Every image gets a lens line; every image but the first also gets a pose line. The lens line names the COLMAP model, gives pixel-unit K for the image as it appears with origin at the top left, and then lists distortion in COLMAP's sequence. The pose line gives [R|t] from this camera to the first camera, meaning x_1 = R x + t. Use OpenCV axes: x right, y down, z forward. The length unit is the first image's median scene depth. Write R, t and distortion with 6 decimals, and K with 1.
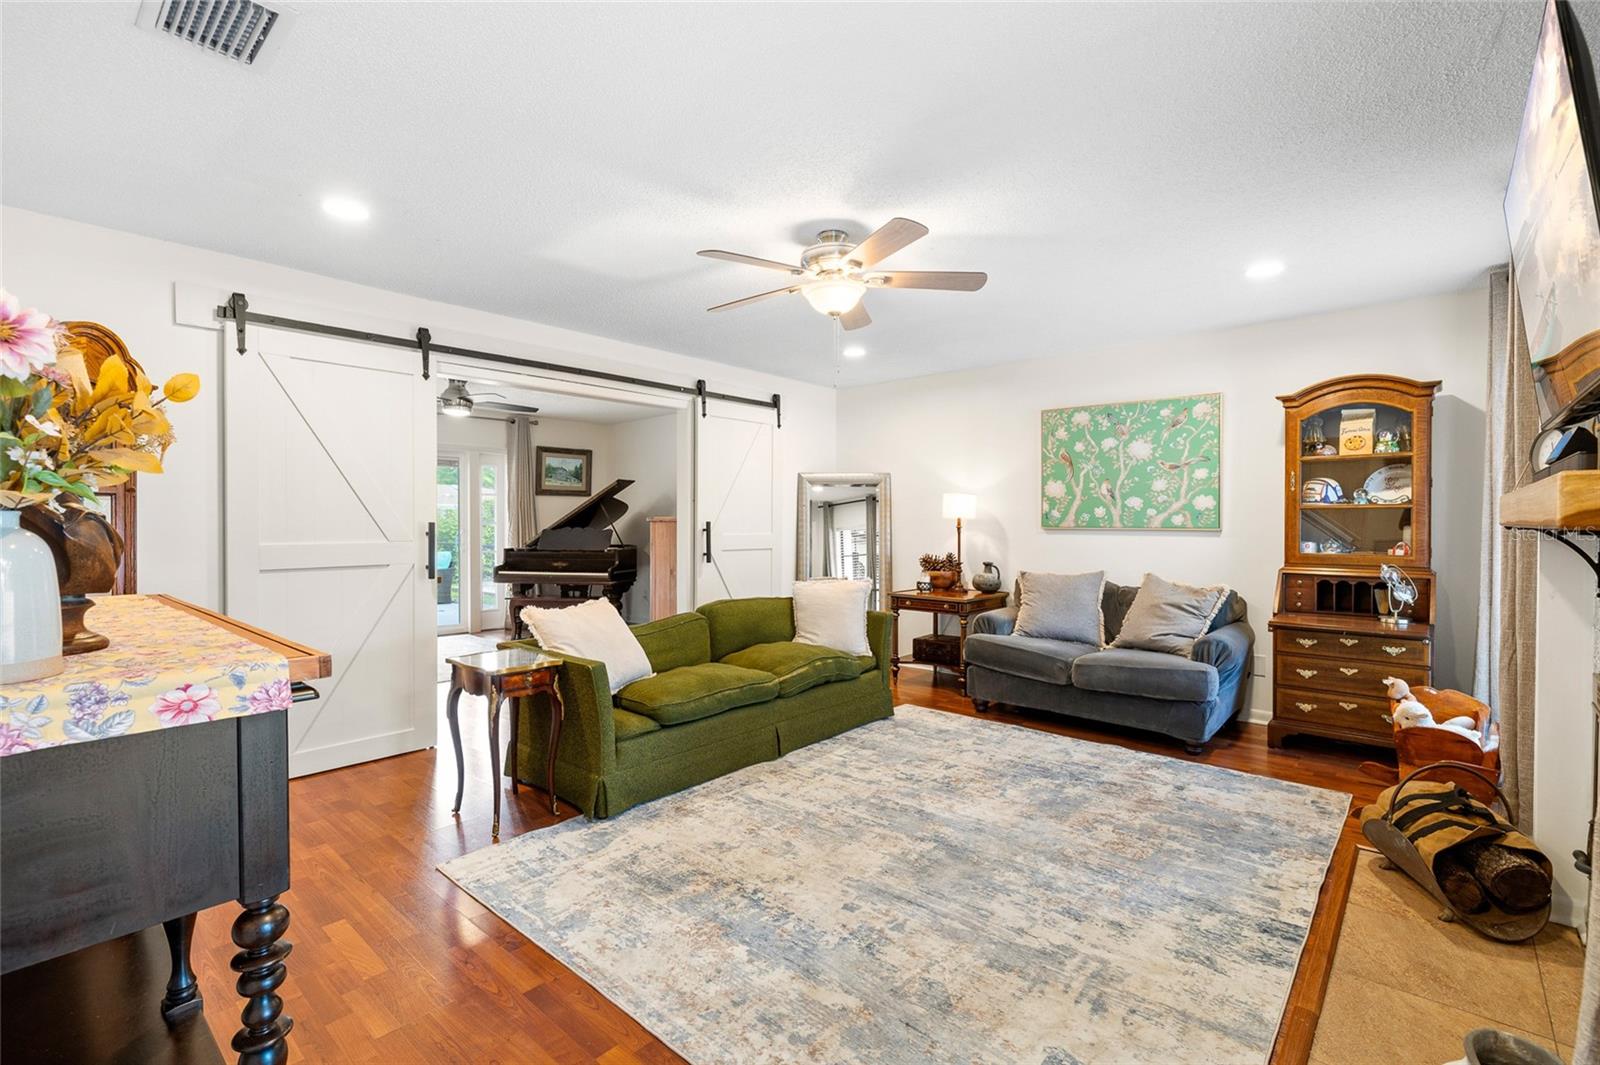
lens RADIAL K [[720.9, 0, 796.2], [0, 720.9, 526.5], [0, 0, 1]] dist [-0.004283, -0.000097]
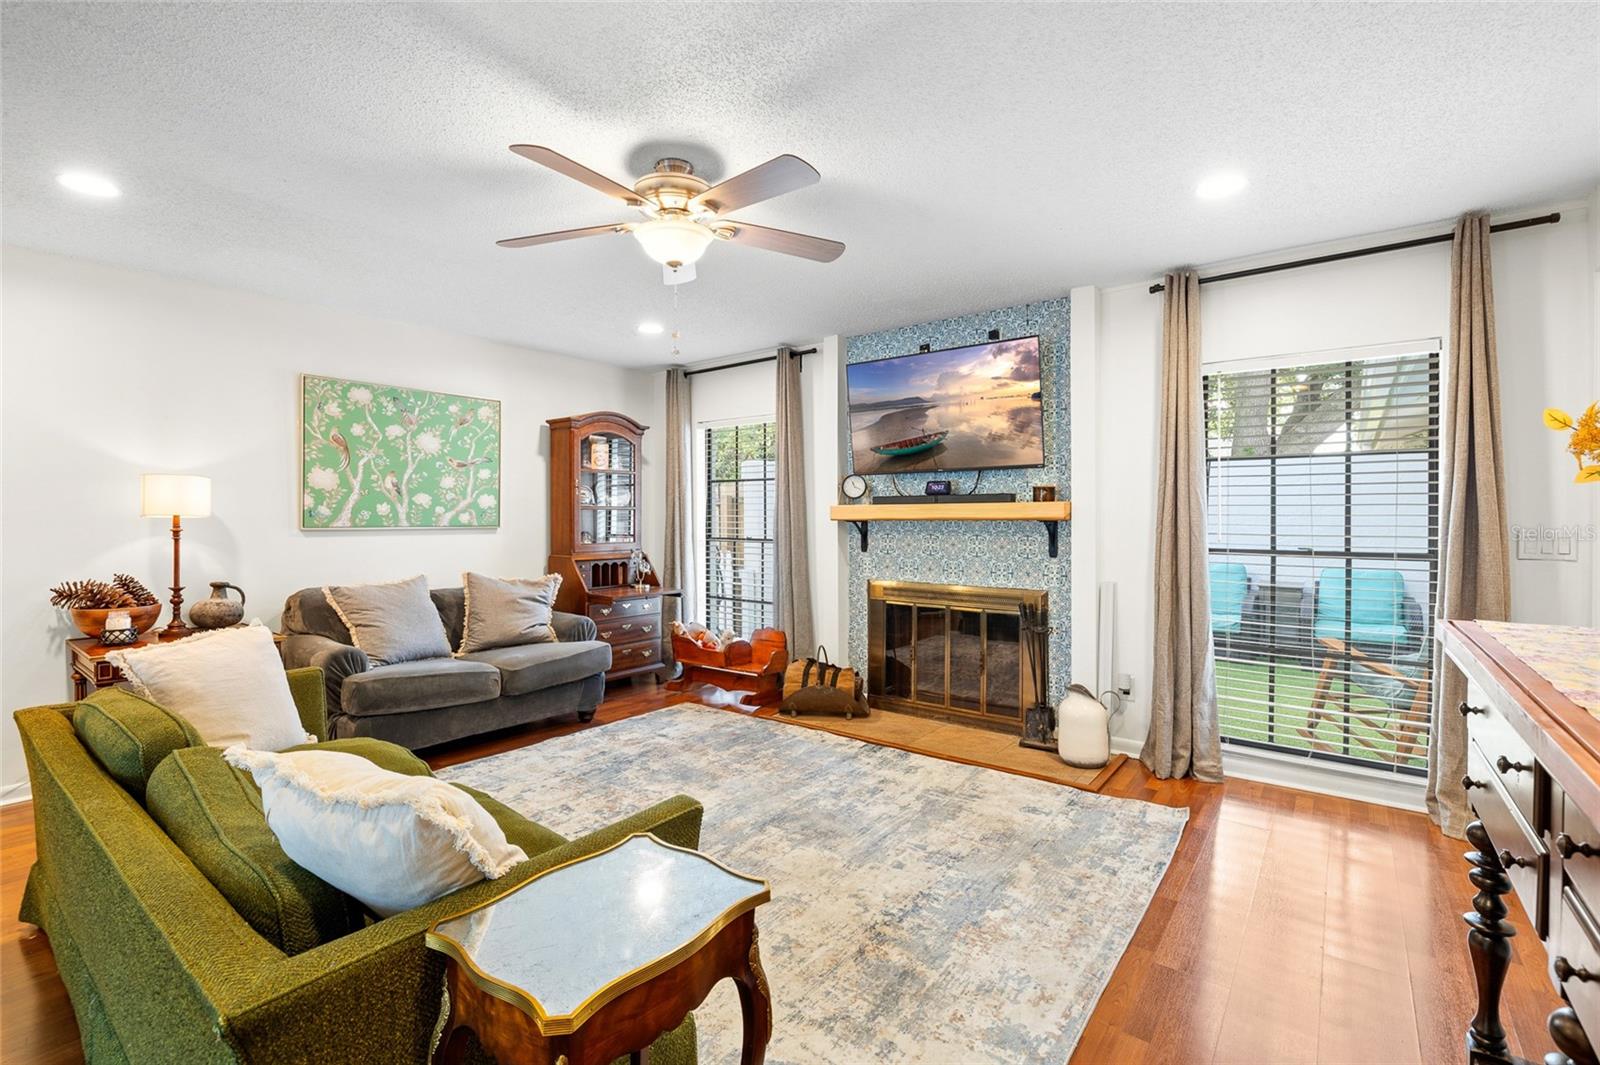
lens RADIAL K [[715.9, 0, 801.1], [0, 715.9, 520.0], [0, 0, 1]] dist [-0.001785, 0.000420]
pose [[-0.074154, -0.004799, 0.997235, -0.581837], [0.009895, 0.999936, 0.005548, -0.008393], [-0.997198, 0.010279, -0.074102, 0.701063]]
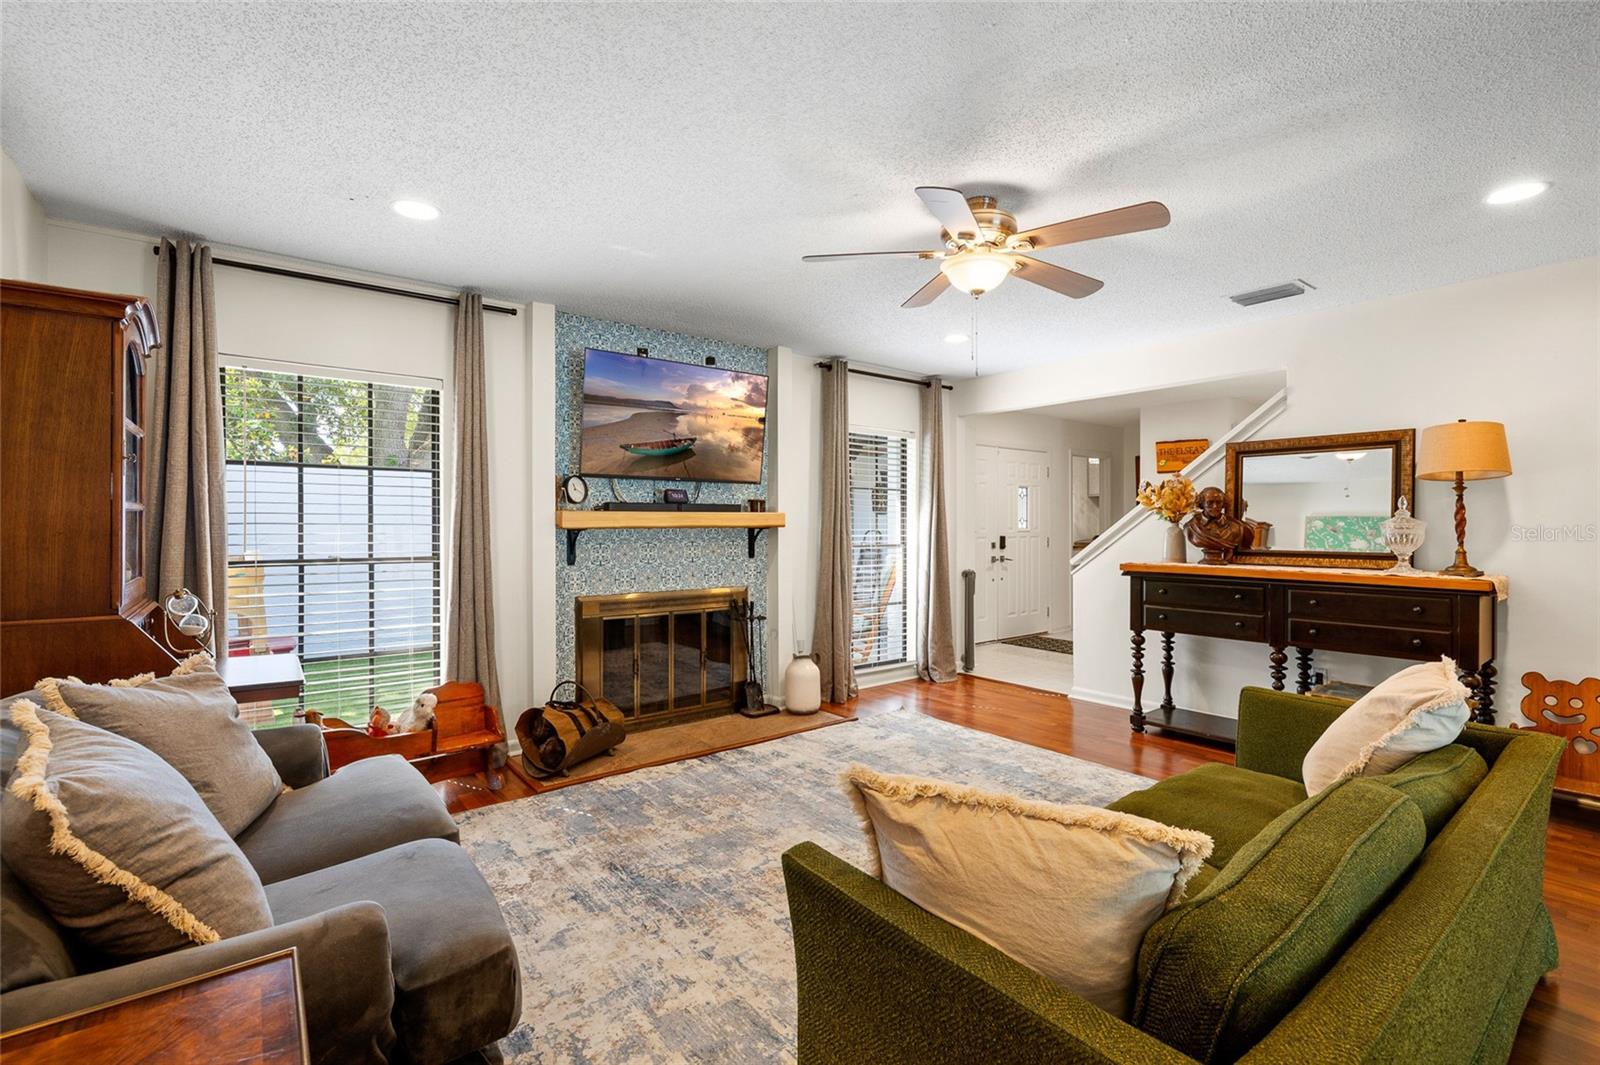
lens RADIAL K [[711.1, 0, 798.6], [0, 711.1, 527.7], [0, 0, 1]] dist [-0.000501, 0.000594]
pose [[-0.984785, 0.000095, 0.173779, 0.088047], [0.002444, 0.999909, 0.013303, -0.014207], [-0.173761, 0.013525, -0.984695, 1.437285]]
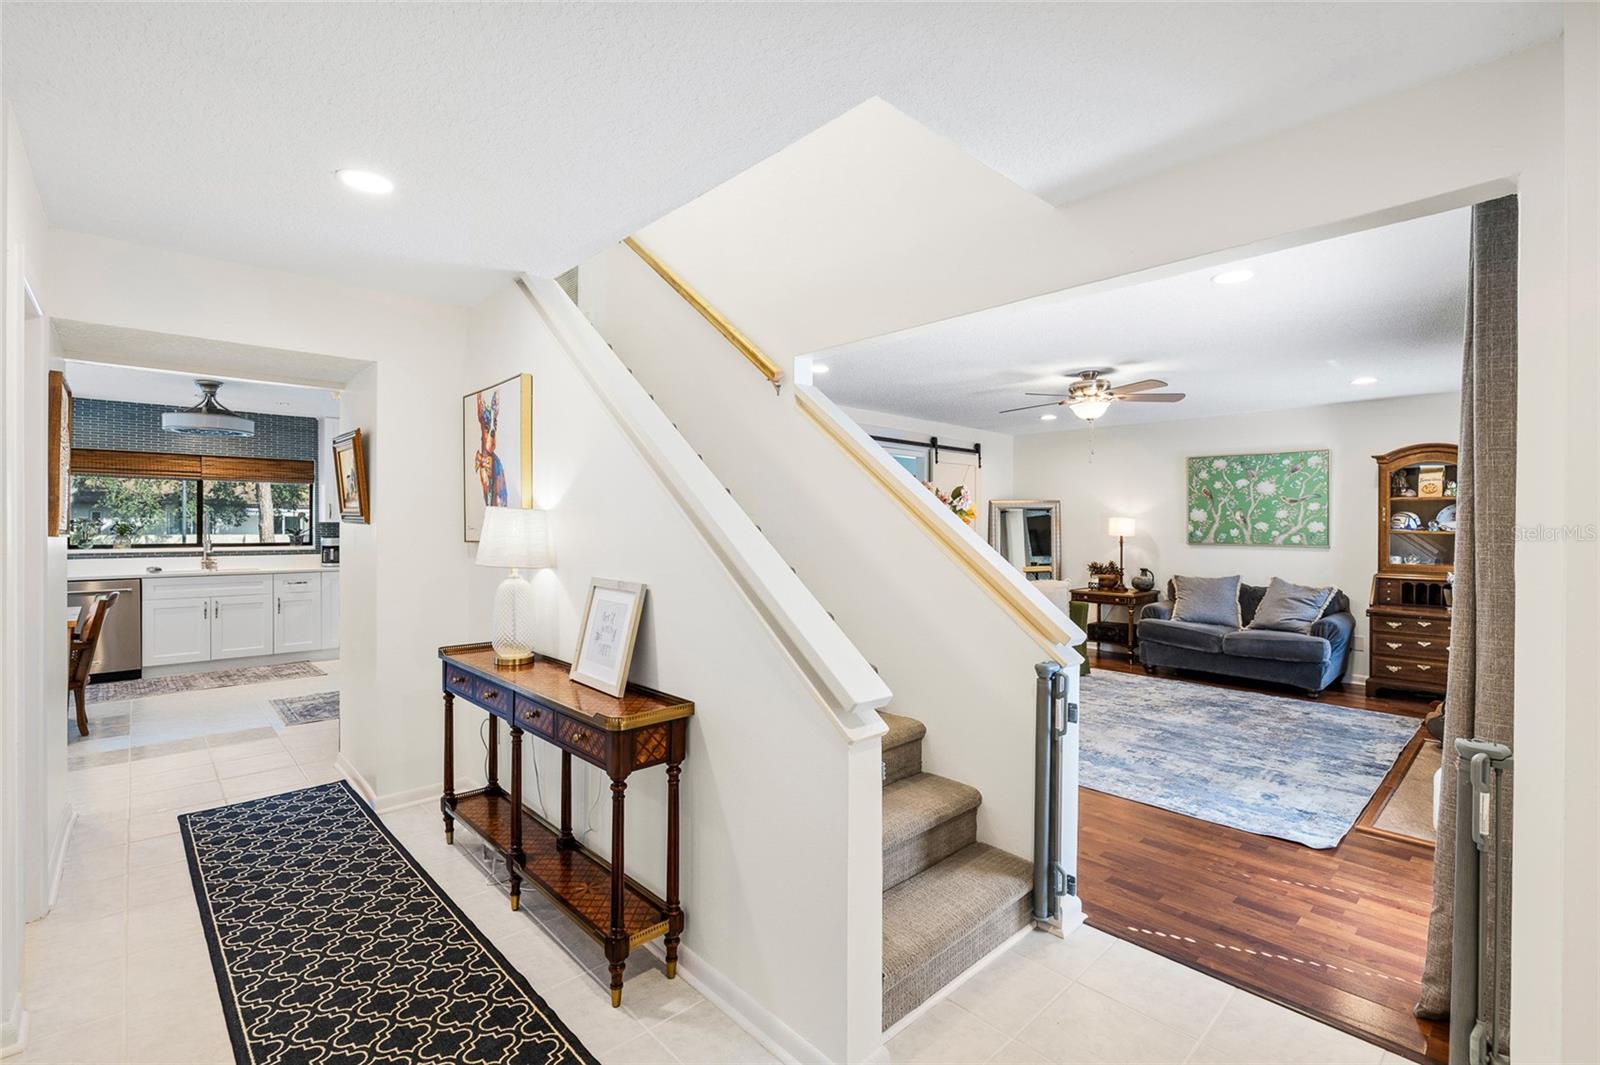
lens RADIAL K [[711.1, 0, 798.6], [0, 711.1, 527.7], [0, 0, 1]] dist [-0.000501, 0.000594]
pose [[0.996180, 0.003054, -0.087271, -0.360954], [-0.003401, 0.999987, -0.003828, -0.026349], [0.087259, 0.004110, 0.996177, -0.532041]]
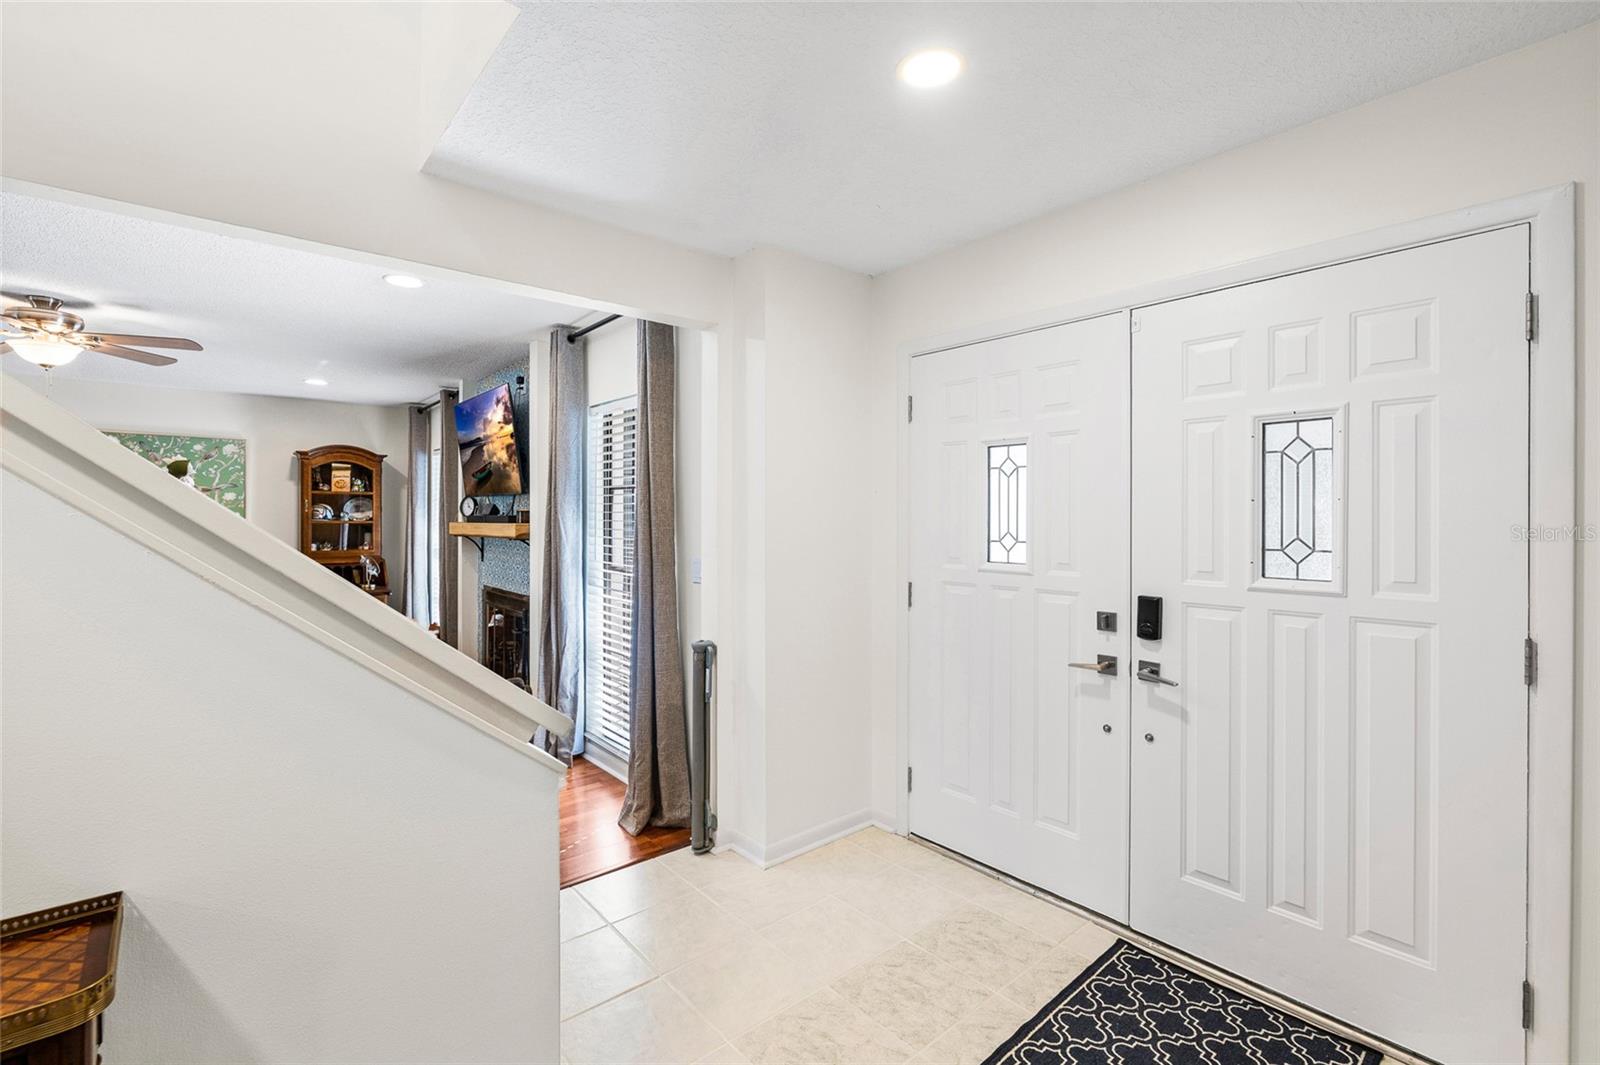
lens RADIAL K [[715.9, 0, 801.1], [0, 715.9, 520.0], [0, 0, 1]] dist [-0.001785, 0.000420]
pose [[0.141847, -0.000745, 0.989888, -0.708166], [0.004319, 0.999991, 0.000134, -0.027281], [-0.989879, 0.004256, 0.141849, -0.297487]]
